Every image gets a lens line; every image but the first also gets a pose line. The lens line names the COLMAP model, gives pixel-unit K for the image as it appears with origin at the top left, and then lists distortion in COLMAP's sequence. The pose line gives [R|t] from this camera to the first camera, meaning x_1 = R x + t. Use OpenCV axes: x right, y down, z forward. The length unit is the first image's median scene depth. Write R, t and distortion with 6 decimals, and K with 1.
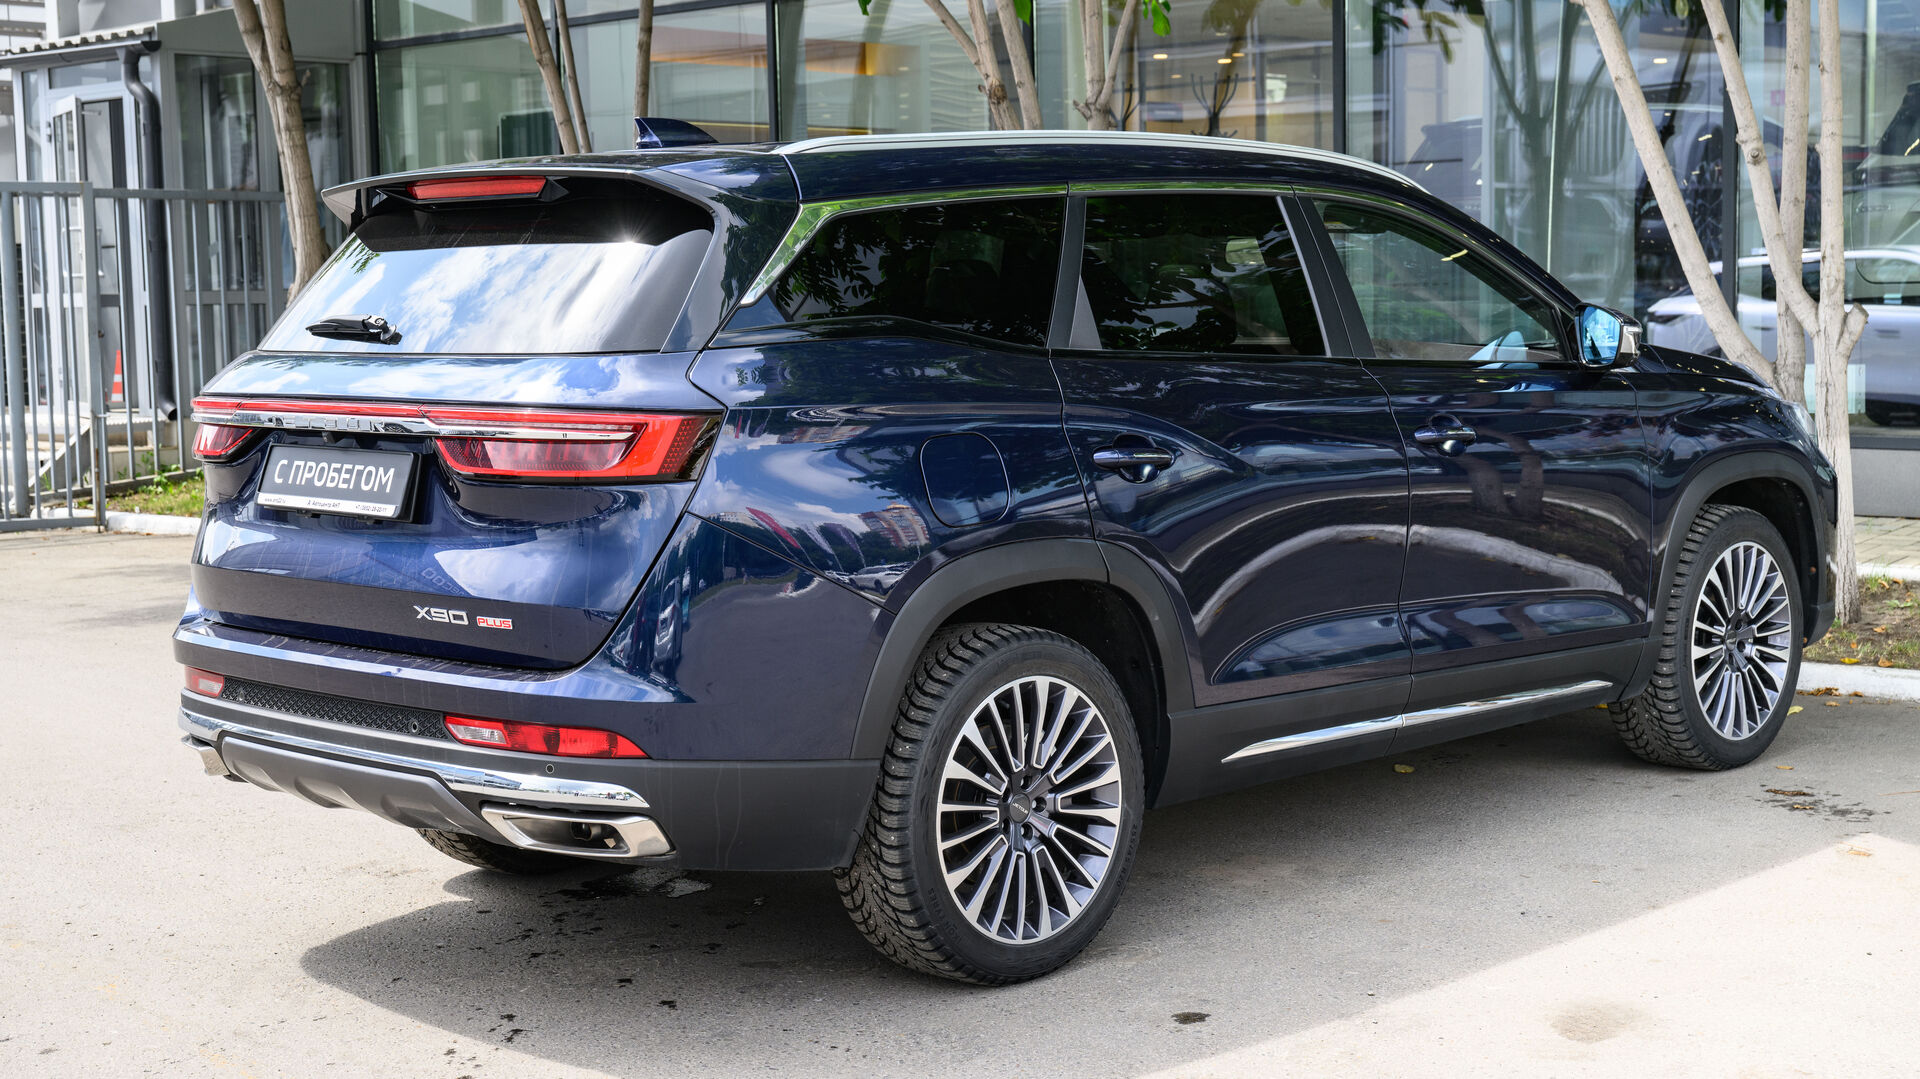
lens RADIAL K [[2824.6, 0, 959.5], [0, 2824.6, 542.4], [0, 0, 1]] dist [-0.002919, 0.000000]
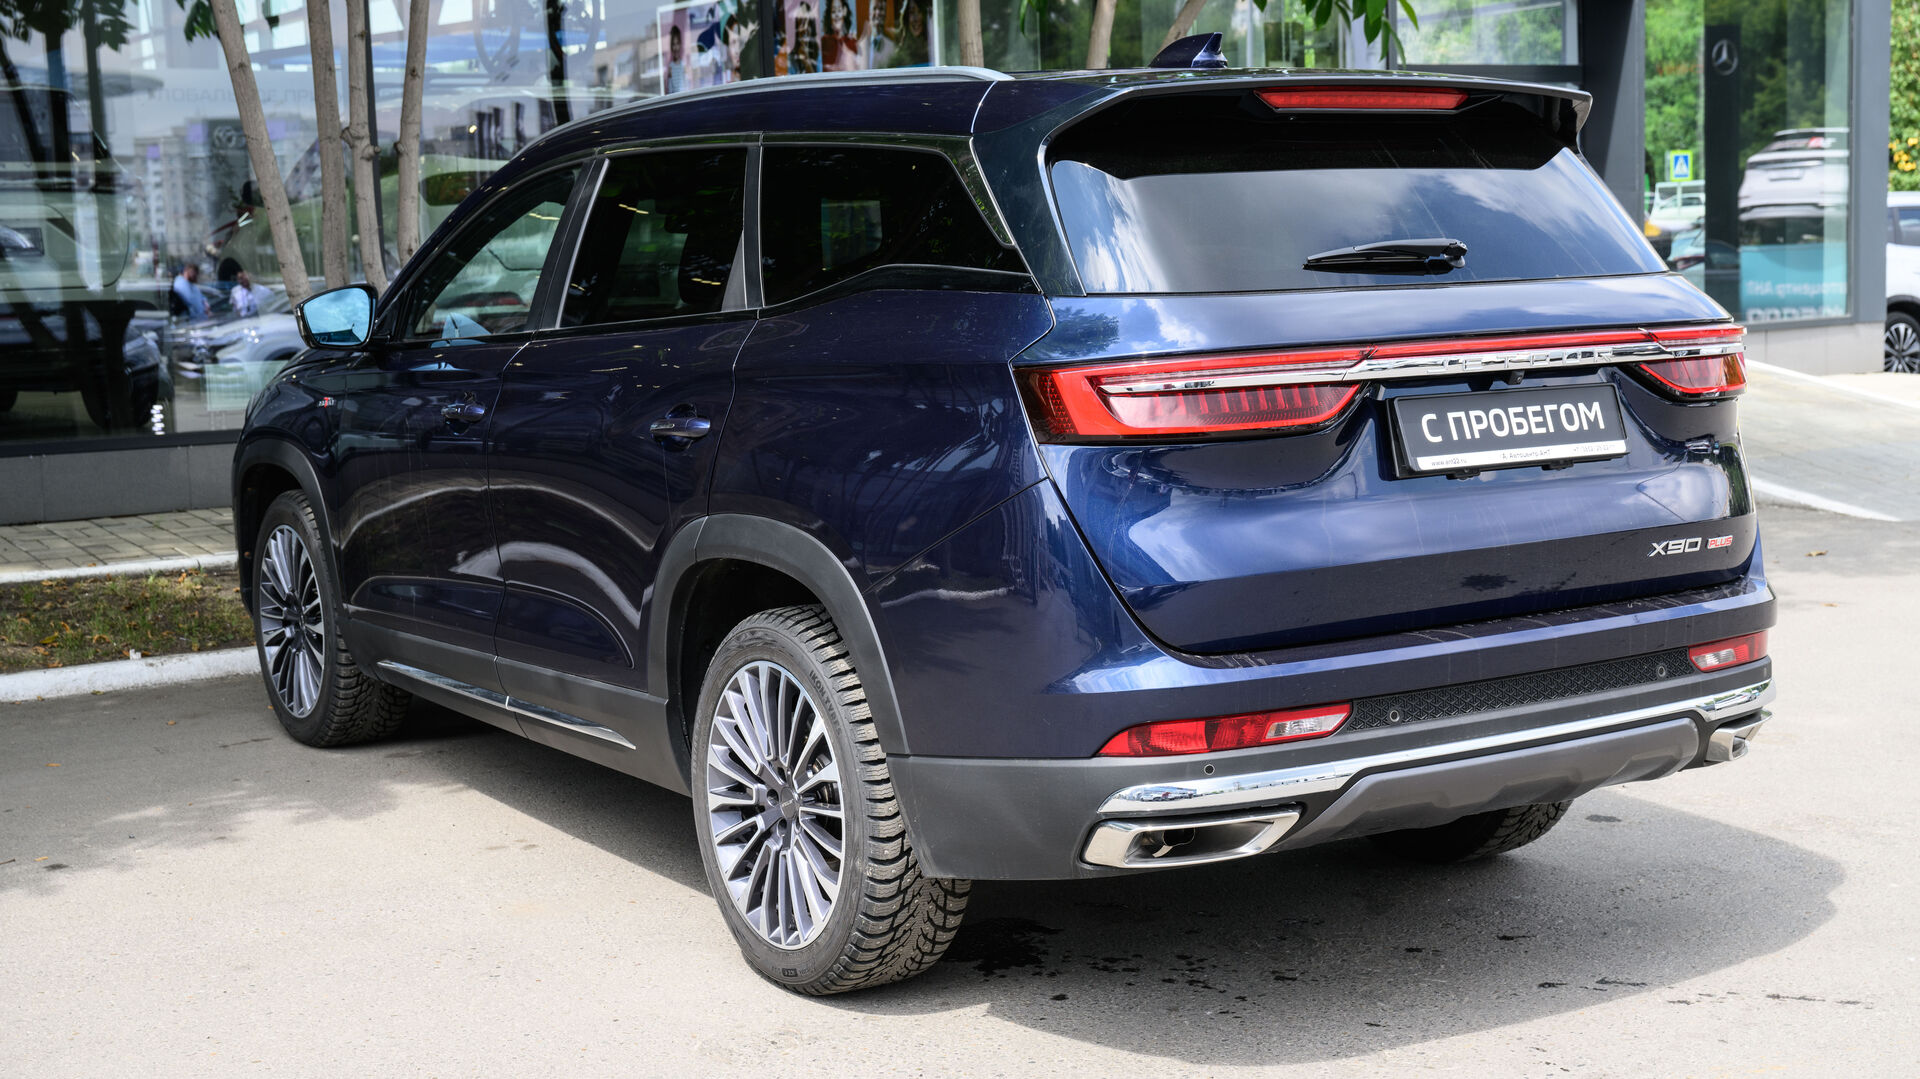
lens RADIAL K [[2448.6, 0, 962.8], [0, 2448.6, 551.8], [0, 0, 1]] dist [0.073090, 0.000000]
pose [[0.235494, -0.113668, 0.965206, -0.992578], [0.115506, 0.989371, 0.088332, -0.070268], [-0.964987, 0.090686, 0.246121, 0.977455]]
